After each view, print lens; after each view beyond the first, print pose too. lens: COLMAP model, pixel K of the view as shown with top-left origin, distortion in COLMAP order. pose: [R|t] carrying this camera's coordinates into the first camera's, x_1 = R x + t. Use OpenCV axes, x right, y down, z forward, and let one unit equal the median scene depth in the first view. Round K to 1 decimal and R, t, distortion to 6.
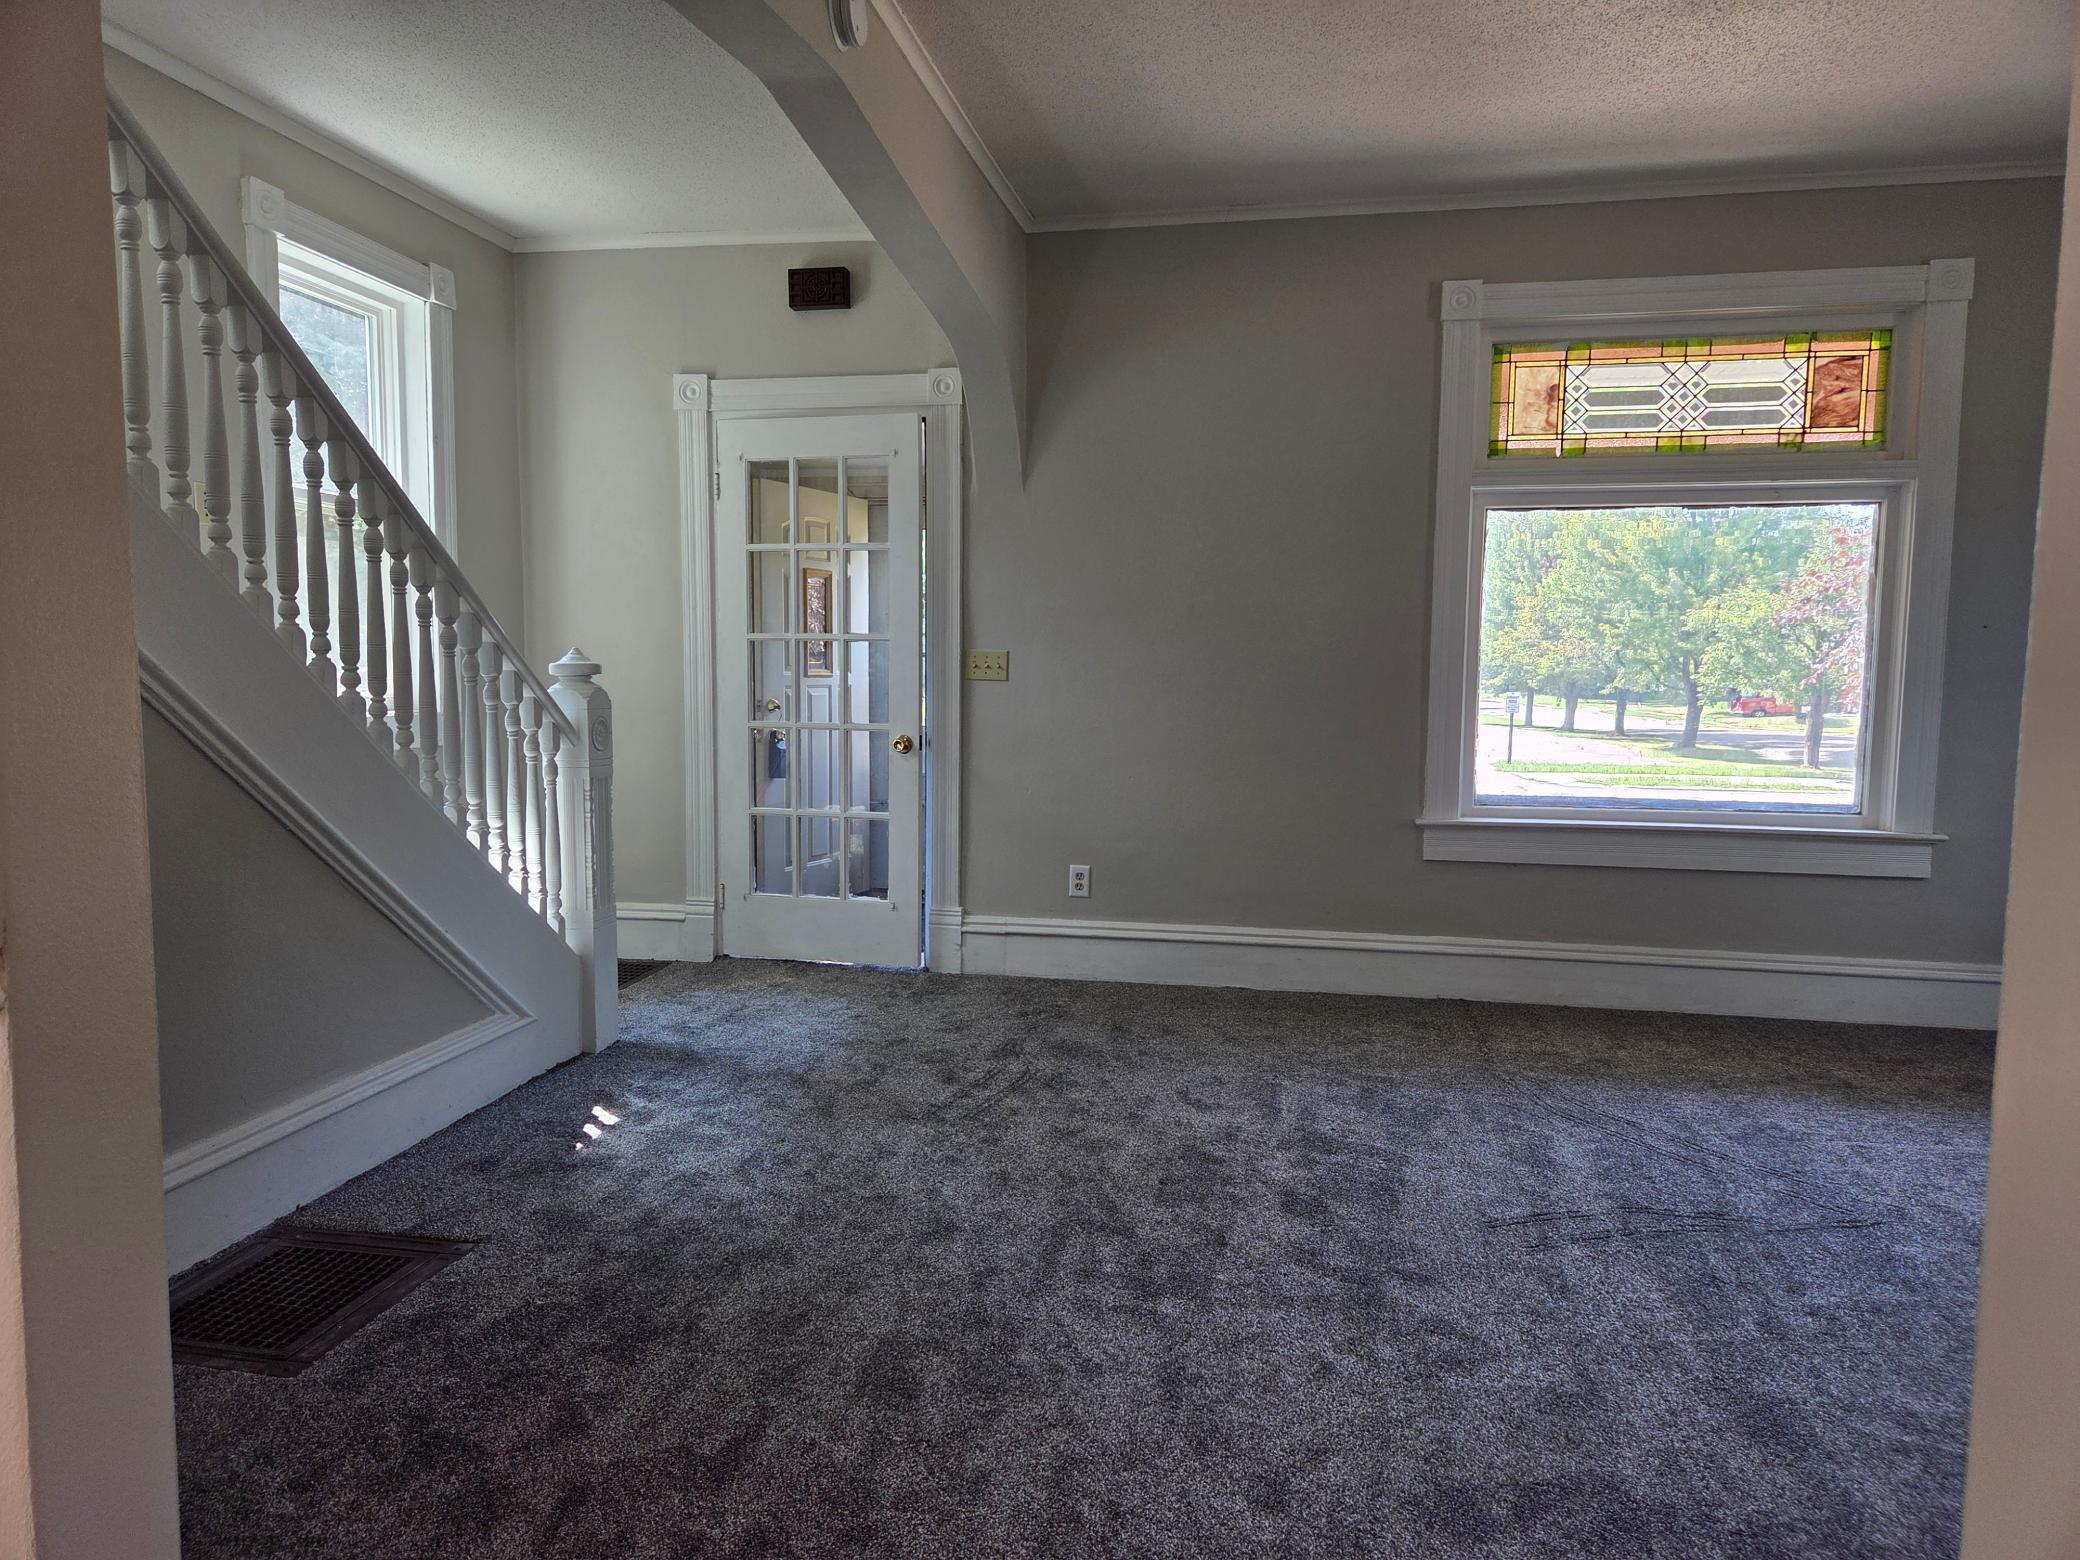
lens RADIAL K [[1394.9, 0, 1029.9], [0, 1394.9, 794.0], [0, 0, 1]] dist [0.070256, -0.062912]
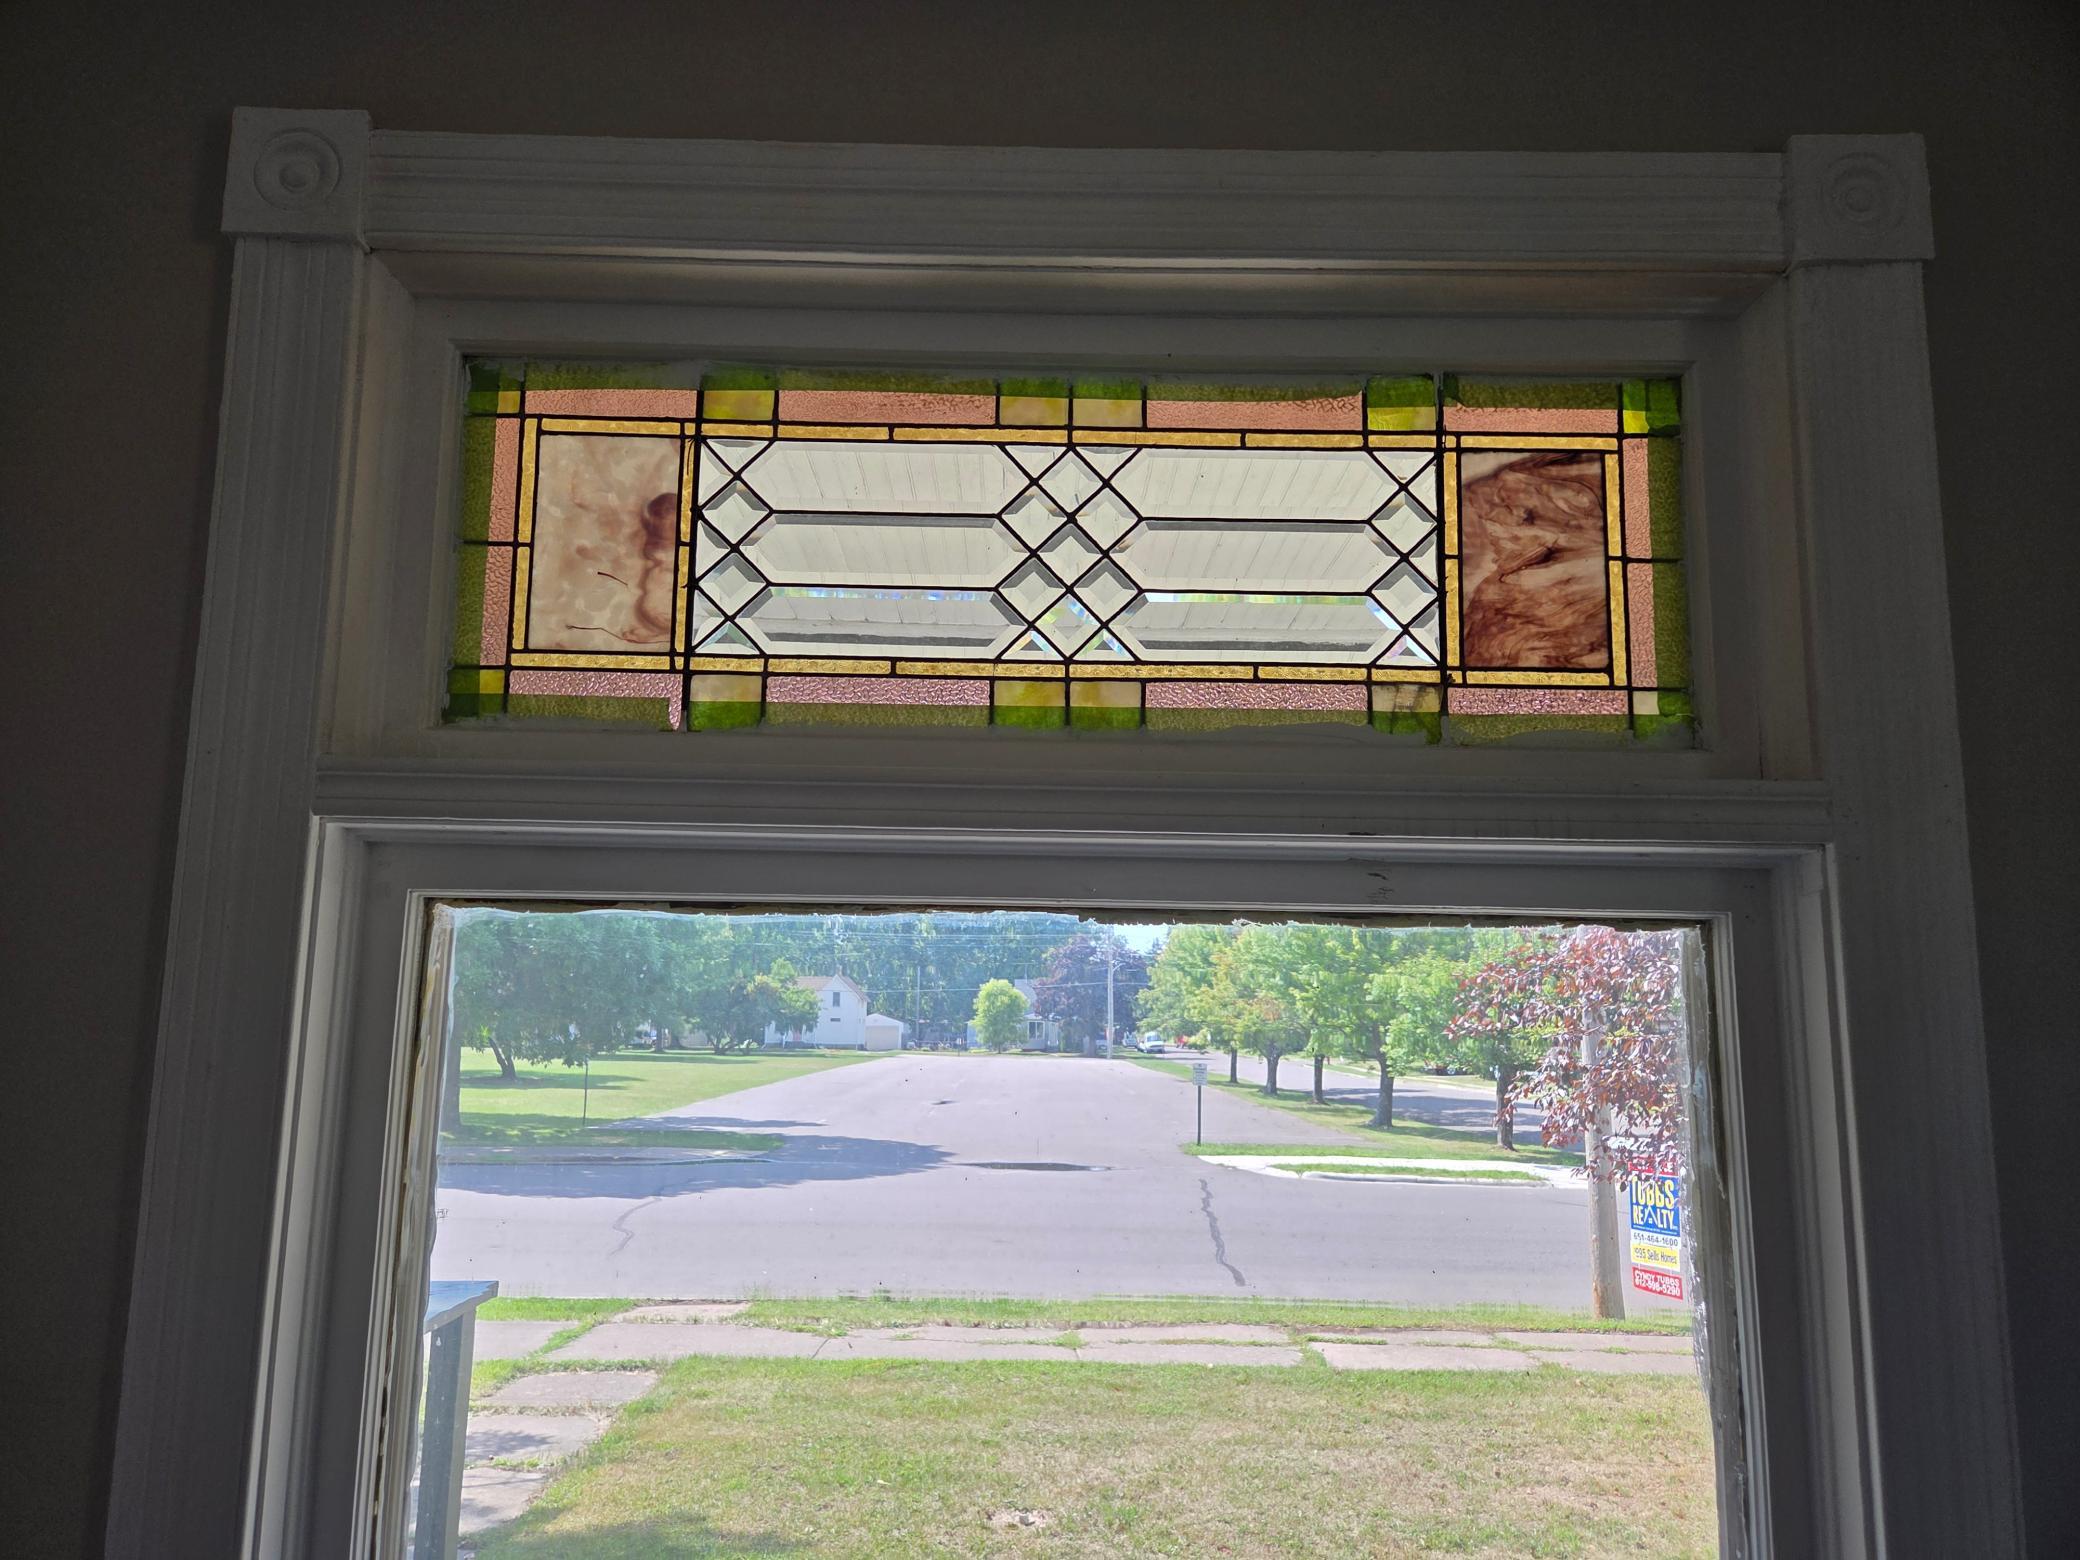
lens RADIAL K [[1394.9, 0, 1029.9], [0, 1394.9, 794.0], [0, 0, 1]] dist [0.070256, -0.062912]
pose [[0.982451, 0.035735, 0.183064, 0.404686], [0.009339, 0.970819, -0.239631, -0.161421], [-0.186285, 0.237135, 0.953449, 0.737091]]
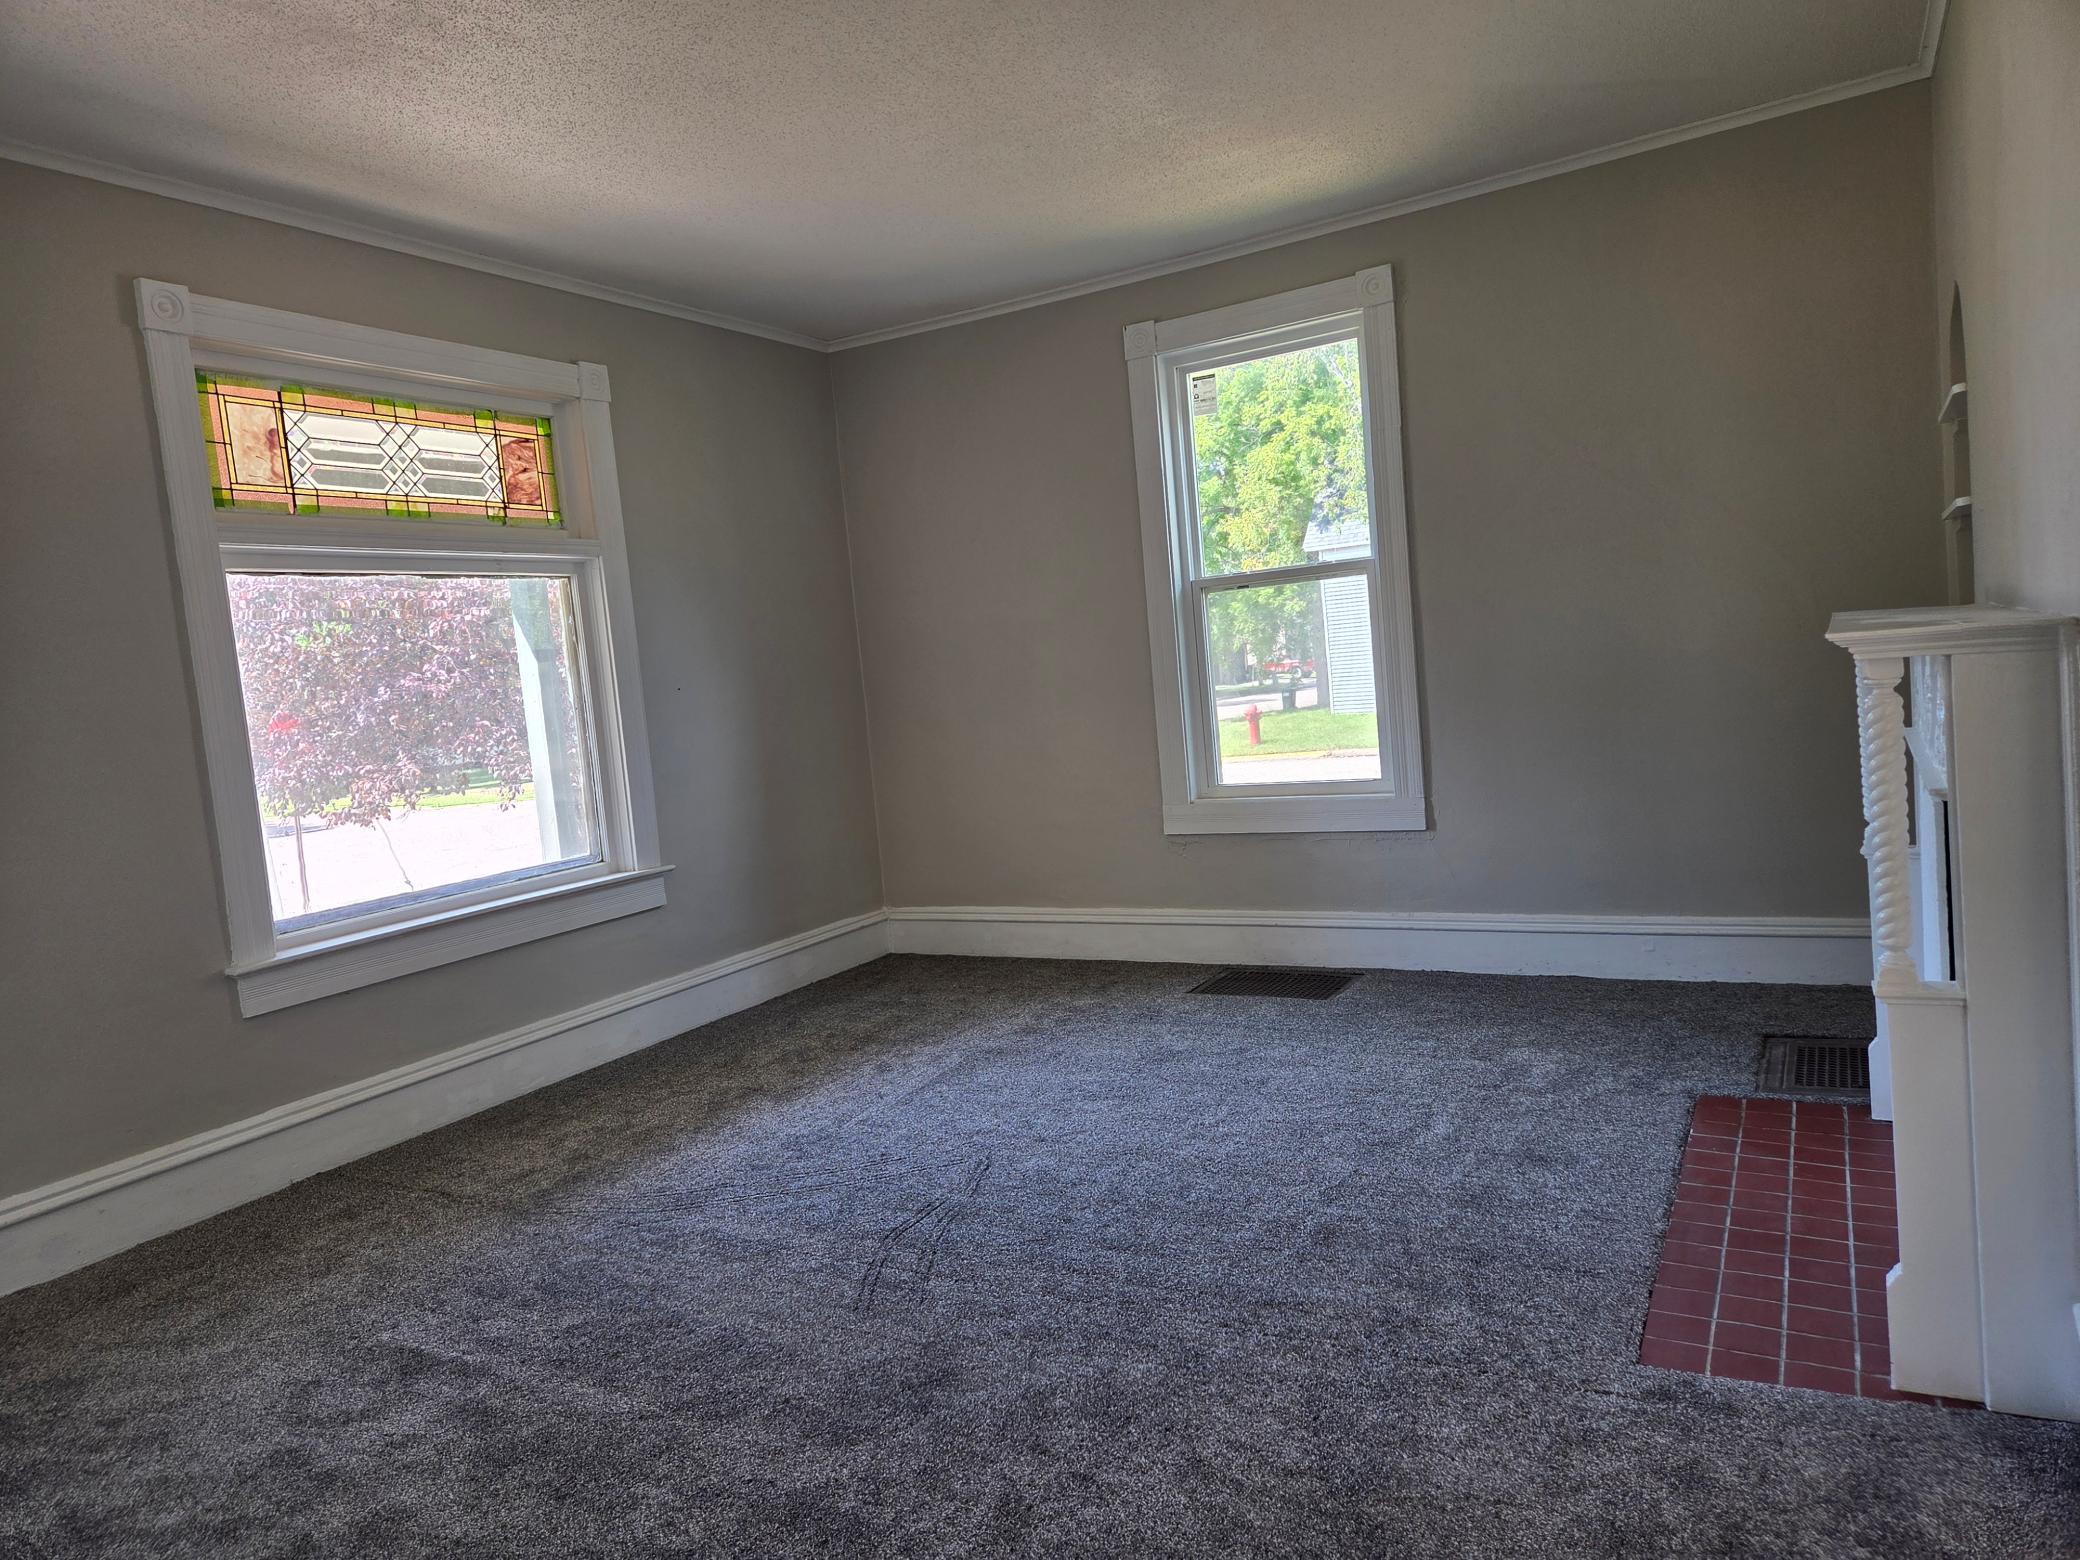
lens RADIAL K [[1394.9, 0, 1029.9], [0, 1394.9, 794.0], [0, 0, 1]] dist [0.070256, -0.062912]
pose [[0.319191, -0.128219, 0.938977, -0.317109], [0.178441, 0.981214, 0.073329, -0.057940], [-0.930739, 0.144147, 0.336074, 0.331770]]
